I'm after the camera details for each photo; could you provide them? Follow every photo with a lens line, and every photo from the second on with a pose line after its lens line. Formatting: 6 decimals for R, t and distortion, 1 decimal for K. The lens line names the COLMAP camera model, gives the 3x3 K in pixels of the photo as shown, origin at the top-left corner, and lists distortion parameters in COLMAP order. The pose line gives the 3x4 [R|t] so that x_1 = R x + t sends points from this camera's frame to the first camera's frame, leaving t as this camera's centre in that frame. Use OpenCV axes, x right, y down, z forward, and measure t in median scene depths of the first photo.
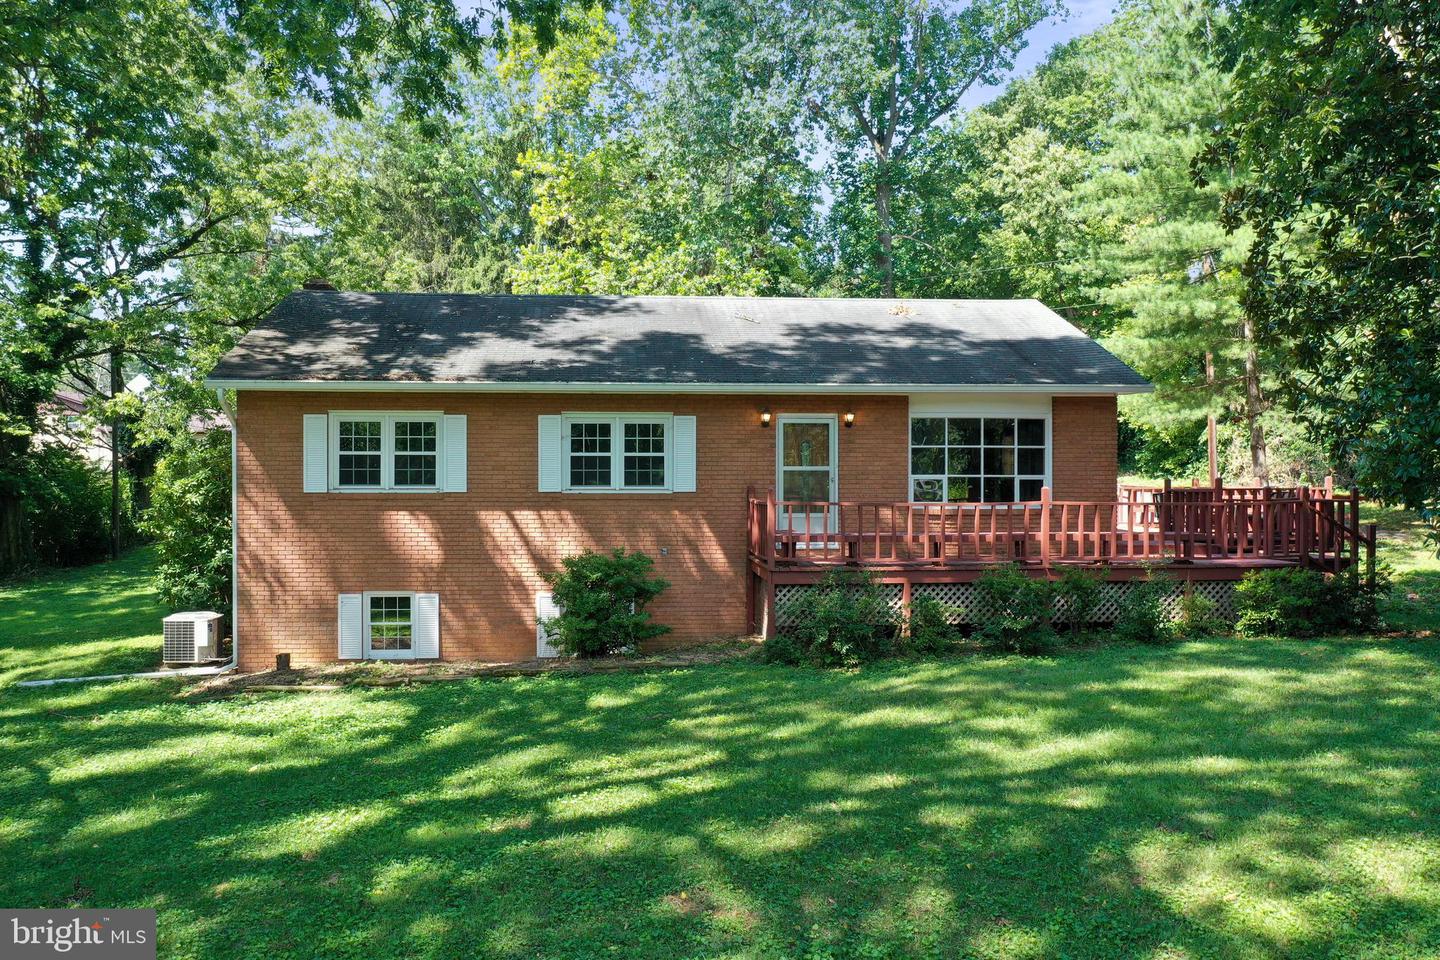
lens RADIAL K [[1152.1, 0, 720.0], [0, 1152.1, 480.0], [0, 0, 1]] dist [-0.008662, 0.009106]
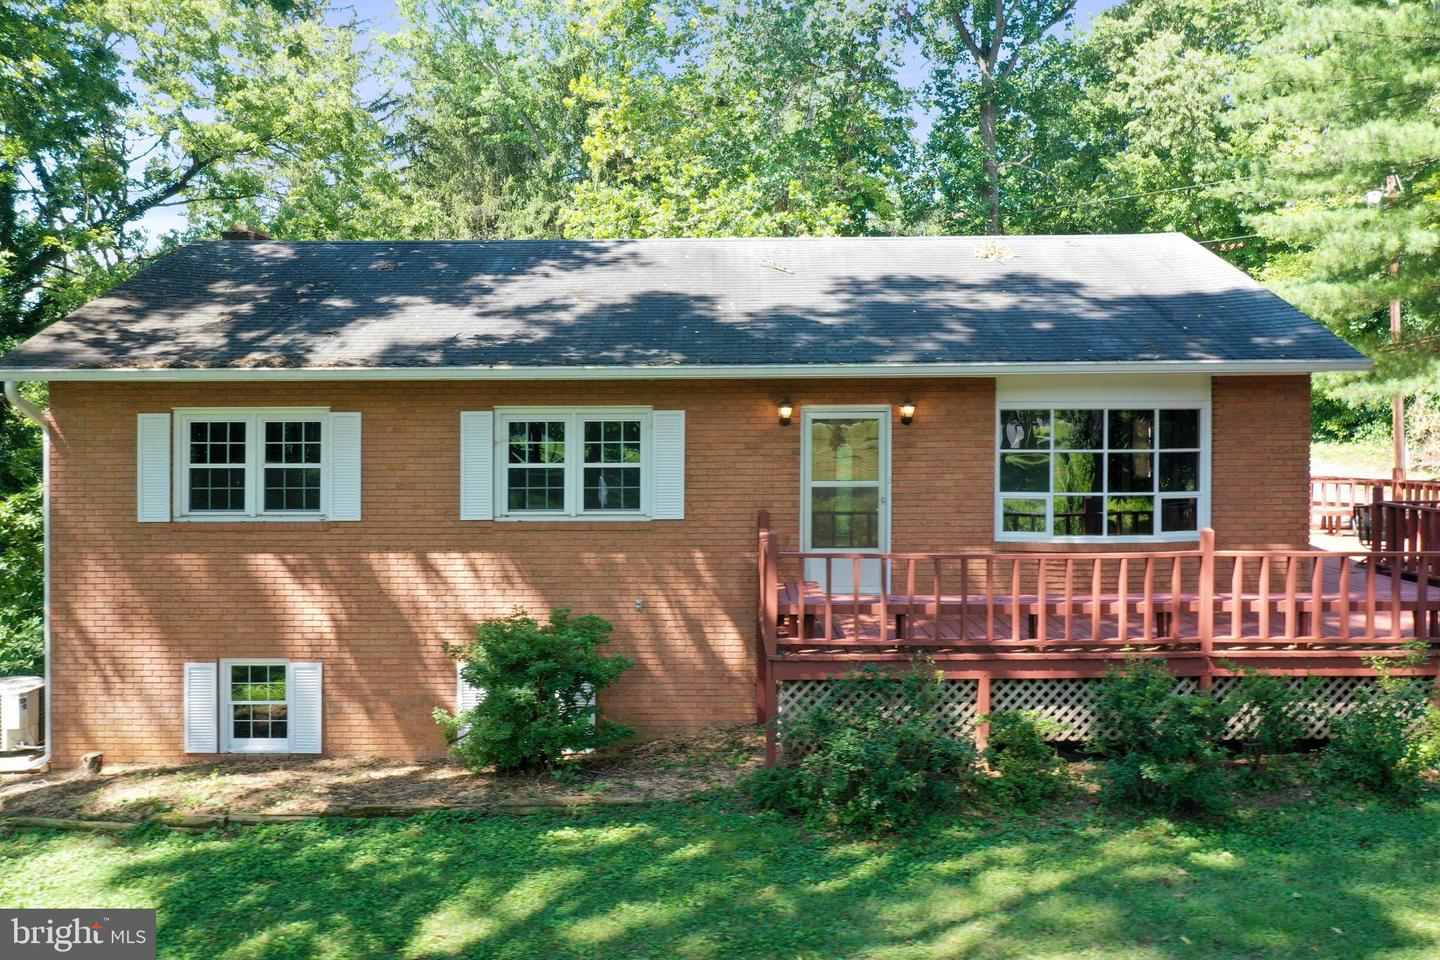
lens RADIAL K [[1154.1, 0, 723.3], [0, 1154.1, 429.2], [0, 0, 1]] dist [-0.009483, -0.001934]
pose [[0.995430, -0.003855, -0.095412, 0.028473], [0.004564, 0.999964, 0.007217, -0.020172], [0.095380, -0.007620, 0.995412, 0.126061]]
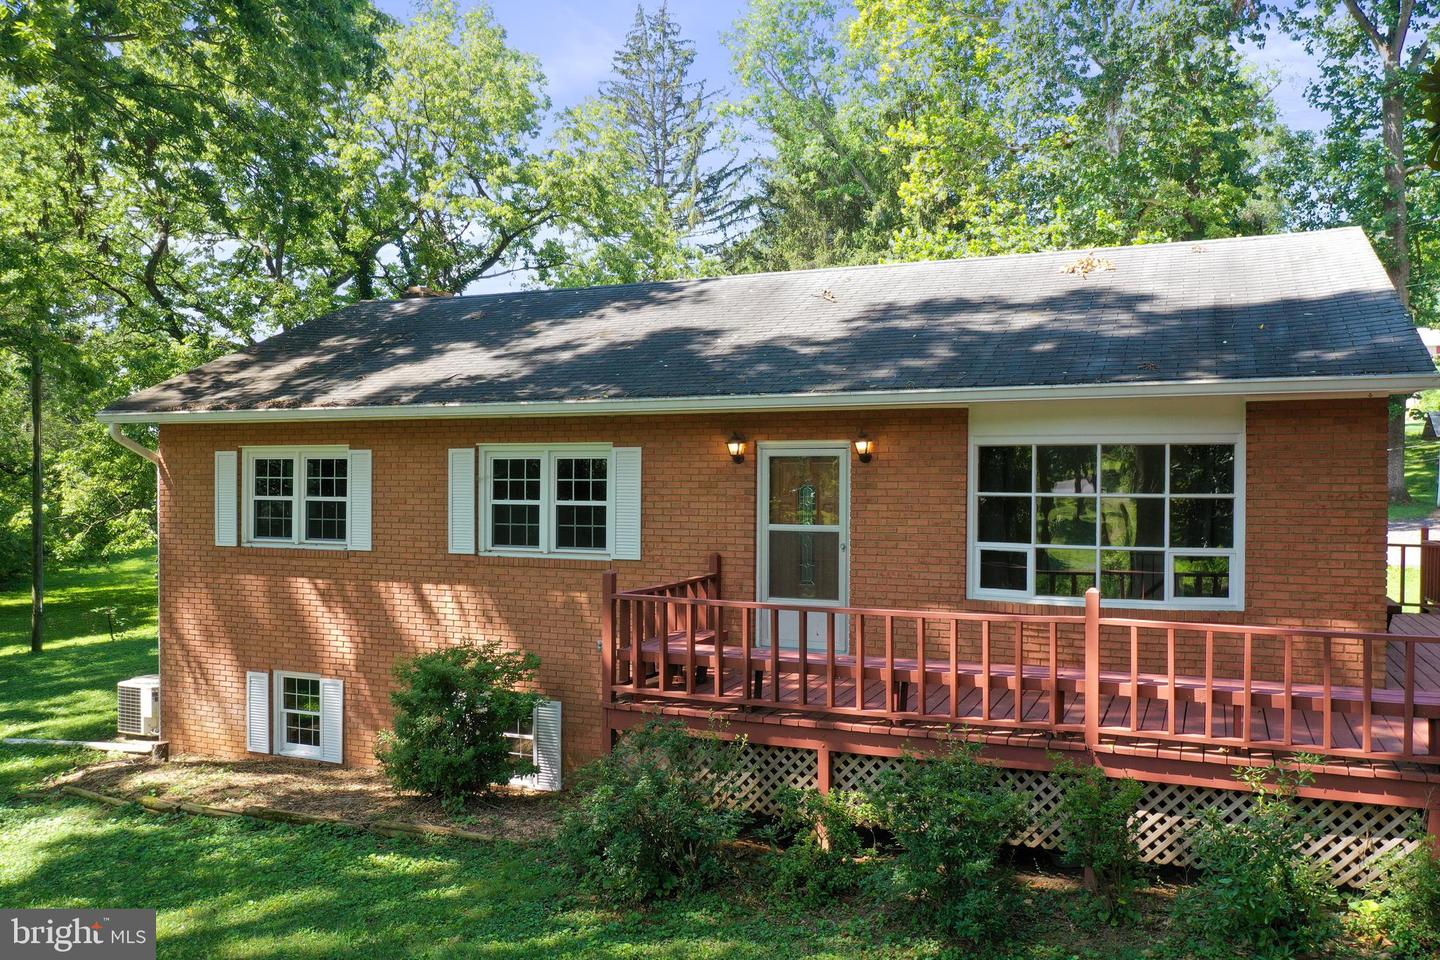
lens RADIAL K [[1152.1, 0, 720.0], [0, 1152.1, 480.0], [0, 0, 1]] dist [-0.008662, 0.009106]
pose [[0.877833, 0.003530, -0.478954, 0.140441], [-0.003572, 0.999993, 0.000824, -0.015265], [0.478954, 0.000988, 0.877840, 0.177101]]
